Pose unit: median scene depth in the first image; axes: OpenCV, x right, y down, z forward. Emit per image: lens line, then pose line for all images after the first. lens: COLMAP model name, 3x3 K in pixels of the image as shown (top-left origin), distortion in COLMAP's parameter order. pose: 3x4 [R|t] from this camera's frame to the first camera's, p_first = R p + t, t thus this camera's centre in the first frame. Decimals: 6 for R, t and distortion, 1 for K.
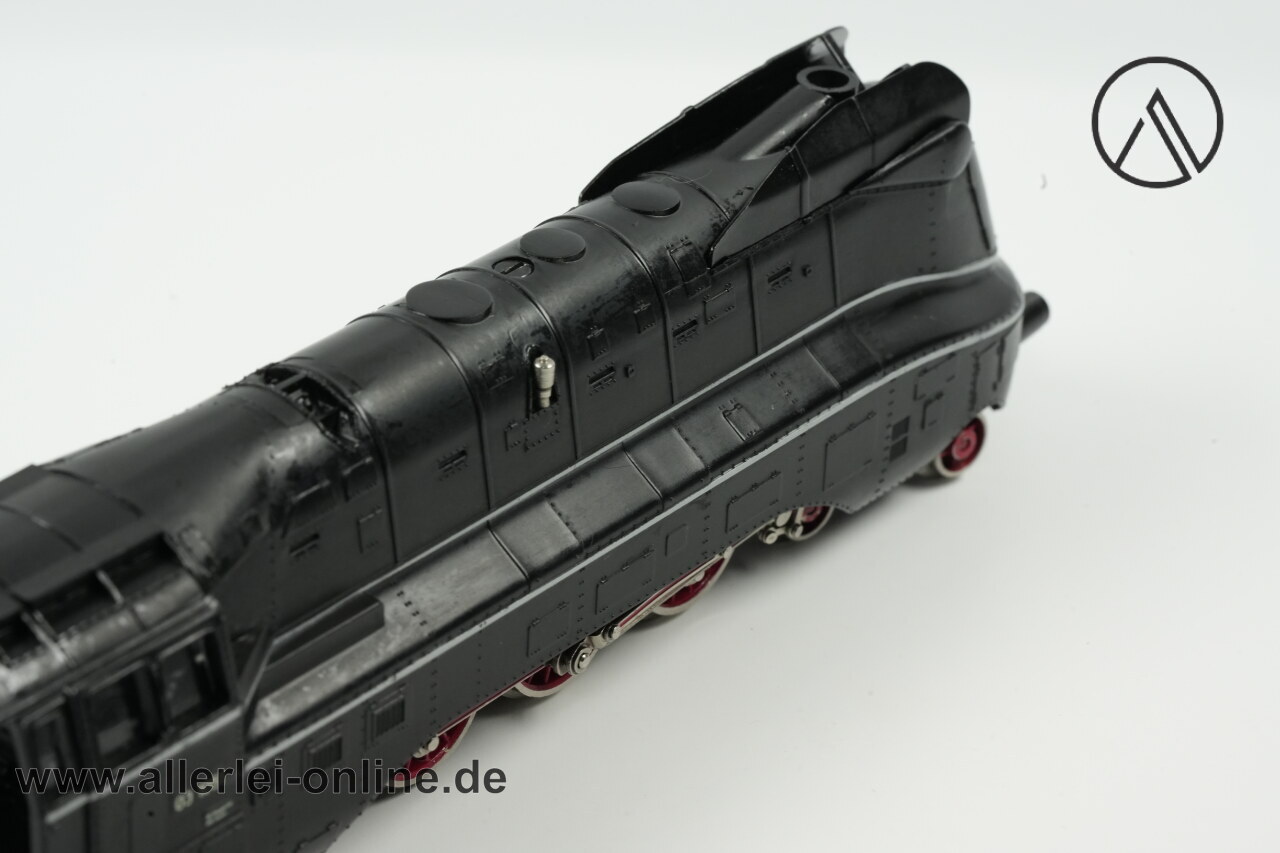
lens RADIAL K [[4493.1, 0, 640.0], [0, 4493.1, 426.5], [0, 0, 1]] dist [-0.205047, -4.254212]
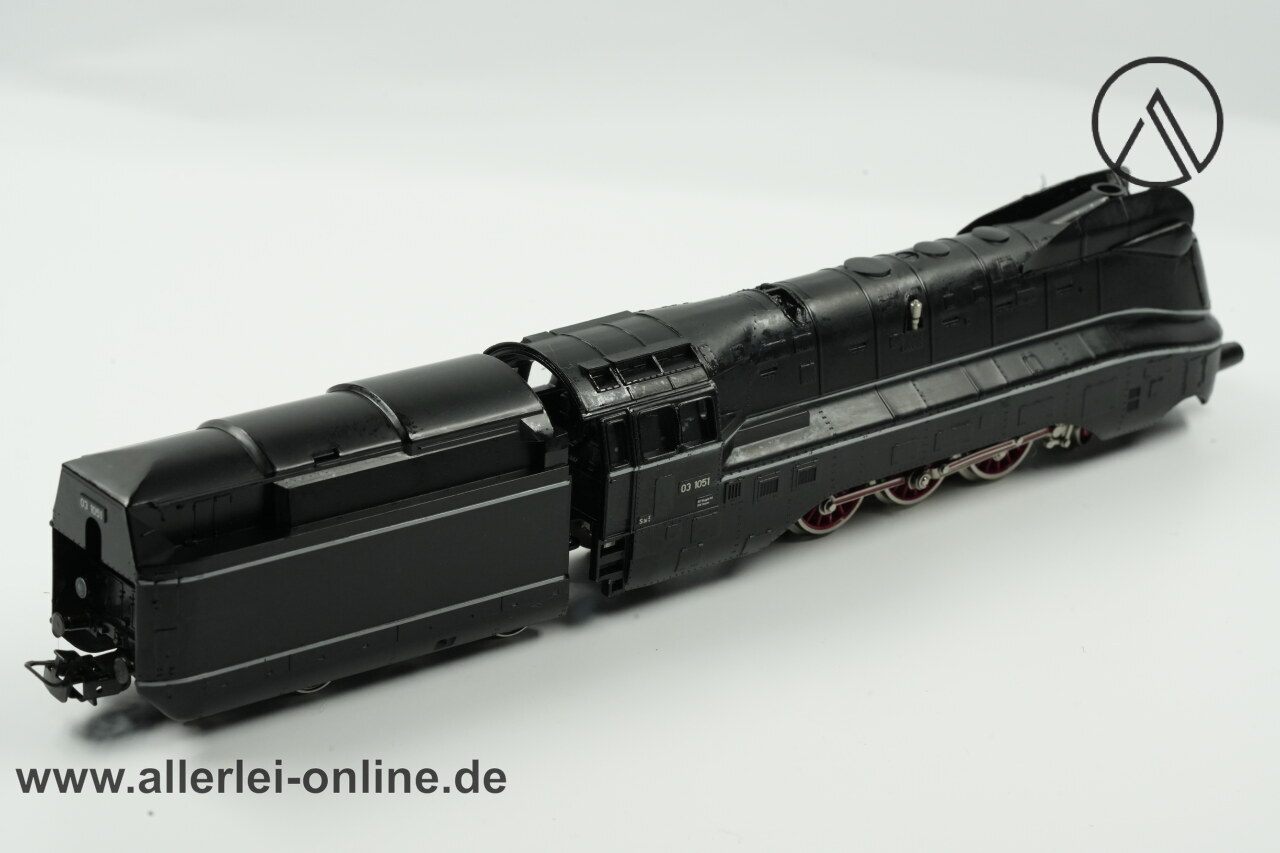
lens RADIAL K [[4493.1, 0, 640.0], [0, 4493.1, 426.5], [0, 0, 1]] dist [-0.205047, -4.254212]
pose [[0.980676, 0.085664, -0.175889, 0.193294], [-0.108934, 0.985876, -0.127209, 0.278623], [0.162508, 0.143911, 0.976156, -0.784549]]
